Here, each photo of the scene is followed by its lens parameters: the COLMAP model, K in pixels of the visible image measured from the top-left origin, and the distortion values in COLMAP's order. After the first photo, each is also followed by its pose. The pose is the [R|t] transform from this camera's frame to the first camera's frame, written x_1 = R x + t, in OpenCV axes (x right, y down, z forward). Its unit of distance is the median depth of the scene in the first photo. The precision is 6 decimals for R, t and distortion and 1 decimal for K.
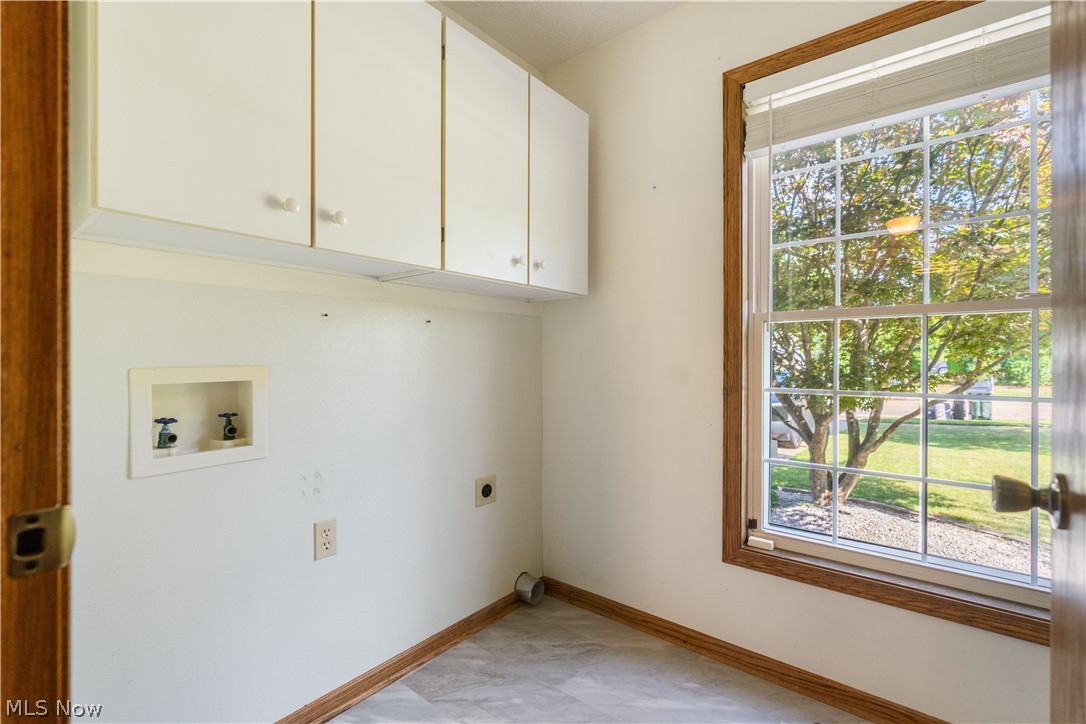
lens RADIAL K [[490.4, 0, 548.3], [0, 490.4, 362.2], [0, 0, 1]] dist [-0.002697, 0.000508]
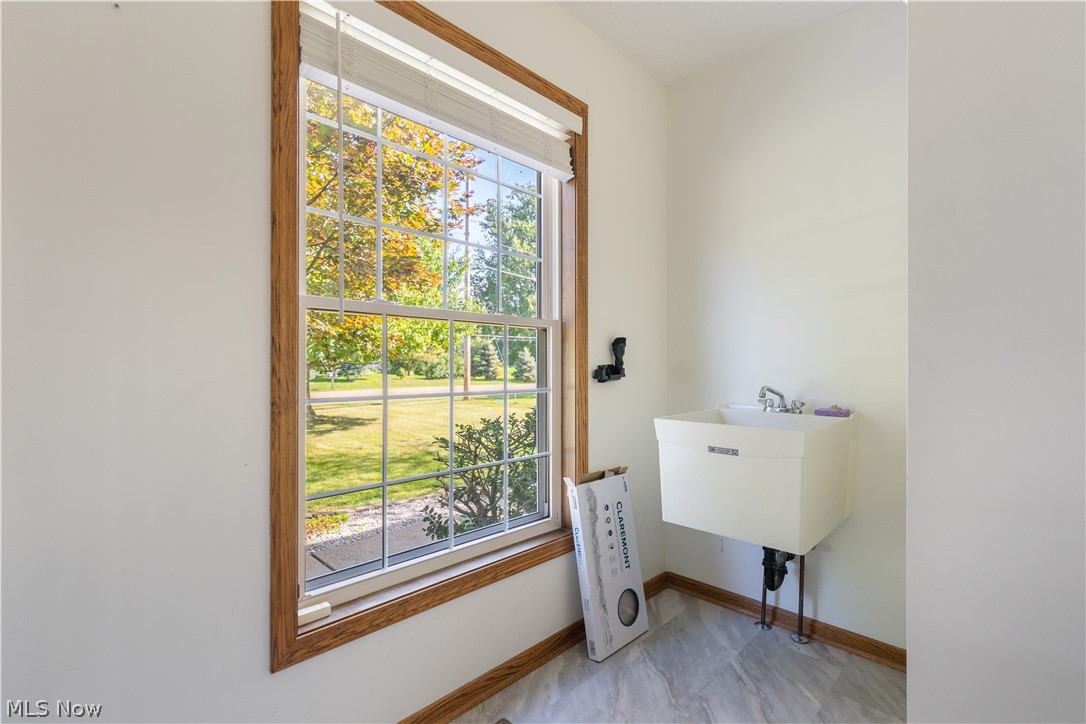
lens RADIAL K [[490.4, 0, 548.3], [0, 490.4, 362.2], [0, 0, 1]] dist [-0.002697, 0.000508]
pose [[0.094031, 0.005224, 0.995556, -0.264088], [0.002595, 0.999982, -0.005492, 0.003514], [-0.995566, 0.003100, 0.094016, 0.604763]]
